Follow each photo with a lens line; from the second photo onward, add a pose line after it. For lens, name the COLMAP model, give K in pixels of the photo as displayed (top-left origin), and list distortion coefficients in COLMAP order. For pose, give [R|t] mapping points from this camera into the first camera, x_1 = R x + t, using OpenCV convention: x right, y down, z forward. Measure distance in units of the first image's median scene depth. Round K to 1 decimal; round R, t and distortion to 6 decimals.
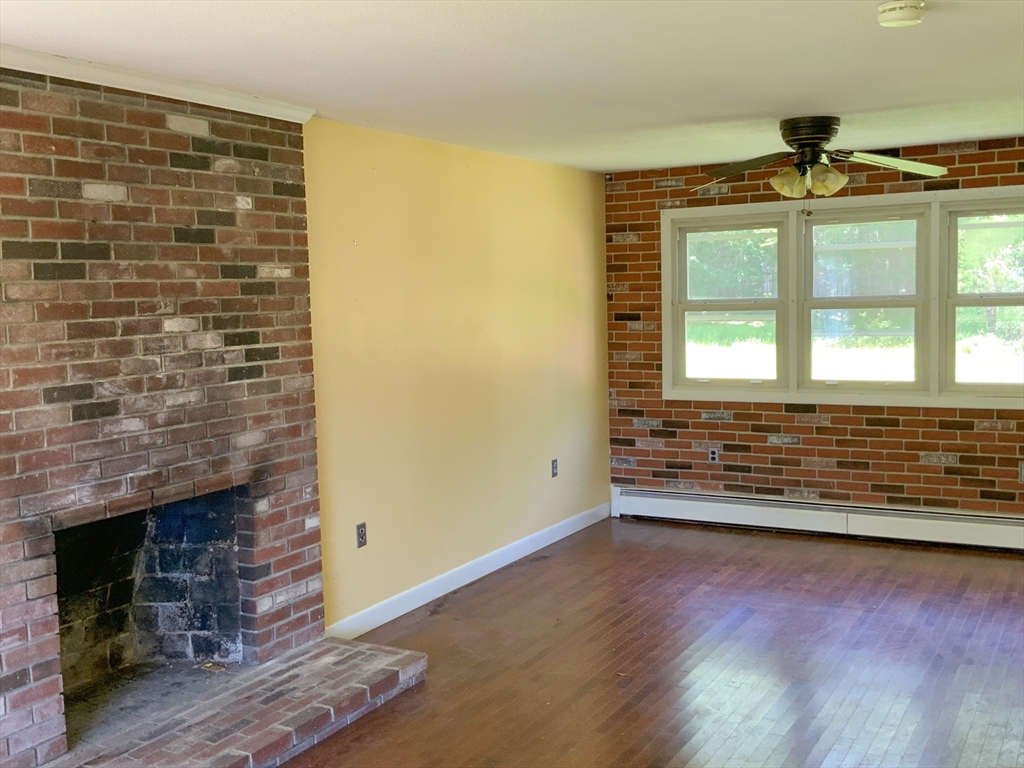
lens RADIAL K [[1082.9, 0, 510.9], [0, 1082.9, 384.1], [0, 0, 1]] dist [0.058558, 0.000000]
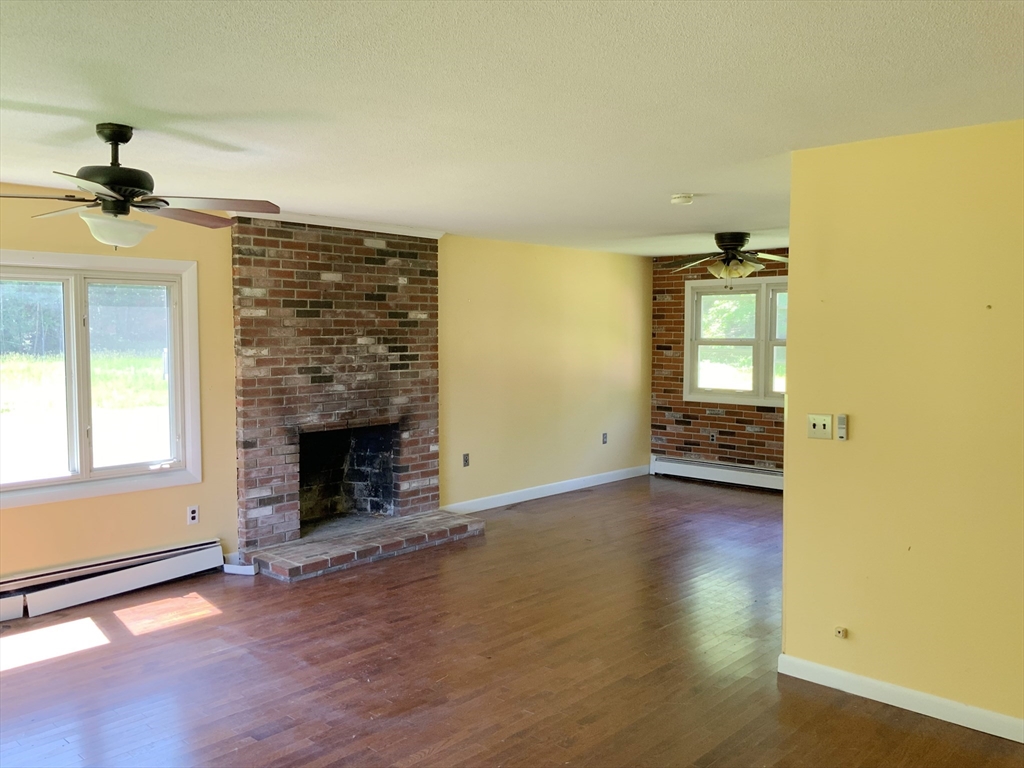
lens RADIAL K [[853.1, 0, 505.4], [0, 853.1, 382.7], [0, 0, 1]] dist [0.099190, -0.159515]
pose [[0.971030, 0.041444, -0.235335, 0.284164], [-0.046807, 0.998755, -0.017246, 0.033841], [0.234327, 0.027762, 0.971761, -0.423538]]
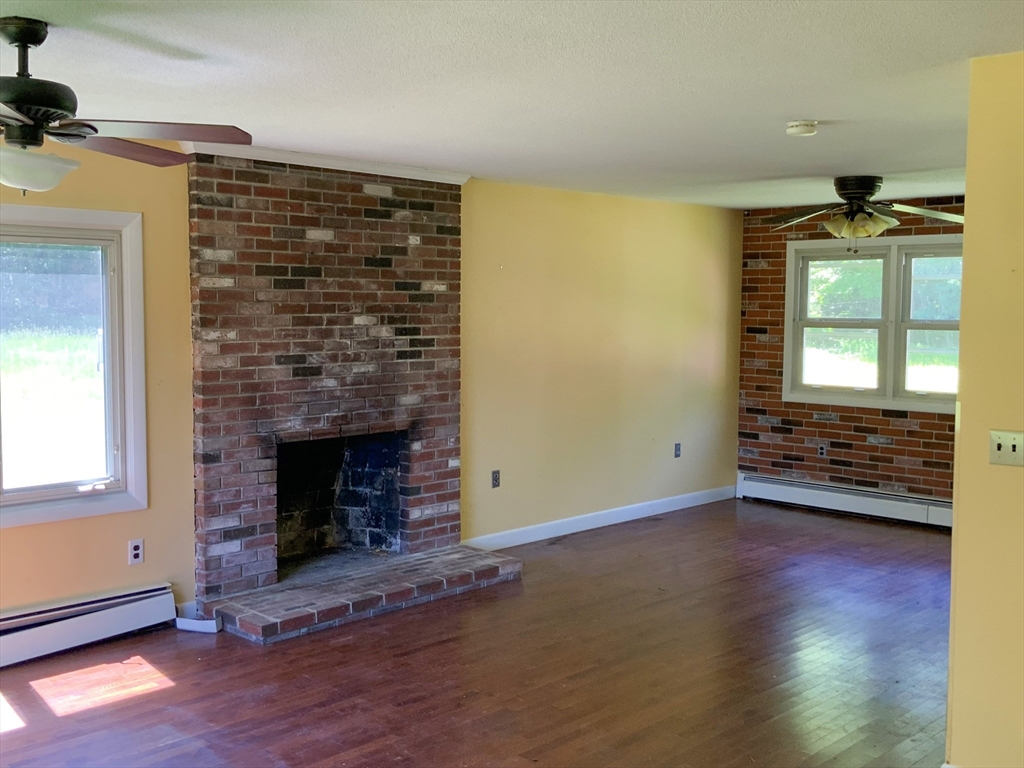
lens RADIAL K [[1082.9, 0, 502.8], [0, 1082.9, 383.6], [0, 0, 1]] dist [0.058558, 0.000000]
pose [[0.963257, 0.051738, -0.263551, 0.247897], [-0.054580, 0.998503, -0.003470, 0.024866], [0.262977, 0.017727, 0.964639, -0.356506]]
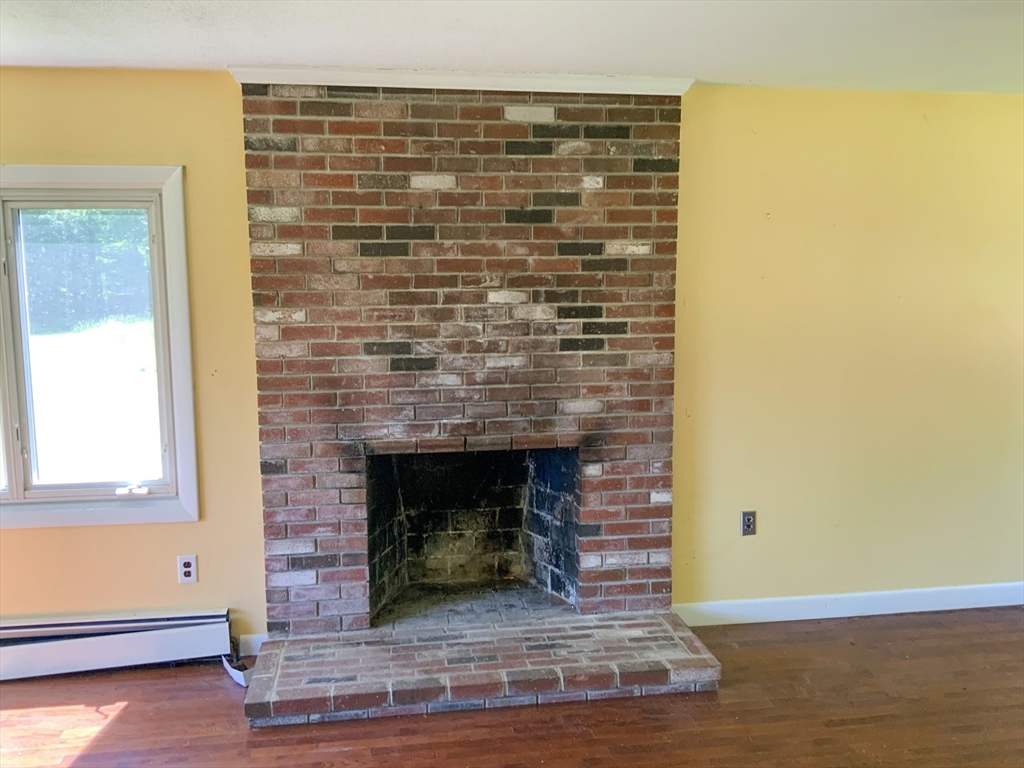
lens RADIAL K [[853.1, 0, 505.6], [0, 853.1, 387.2], [0, 0, 1]] dist [0.099190, -0.159515]
pose [[0.608429, 0.120921, -0.784342, 0.345071], [-0.078544, 0.992647, 0.092107, -0.037035], [0.789712, 0.005565, 0.613452, 0.393412]]
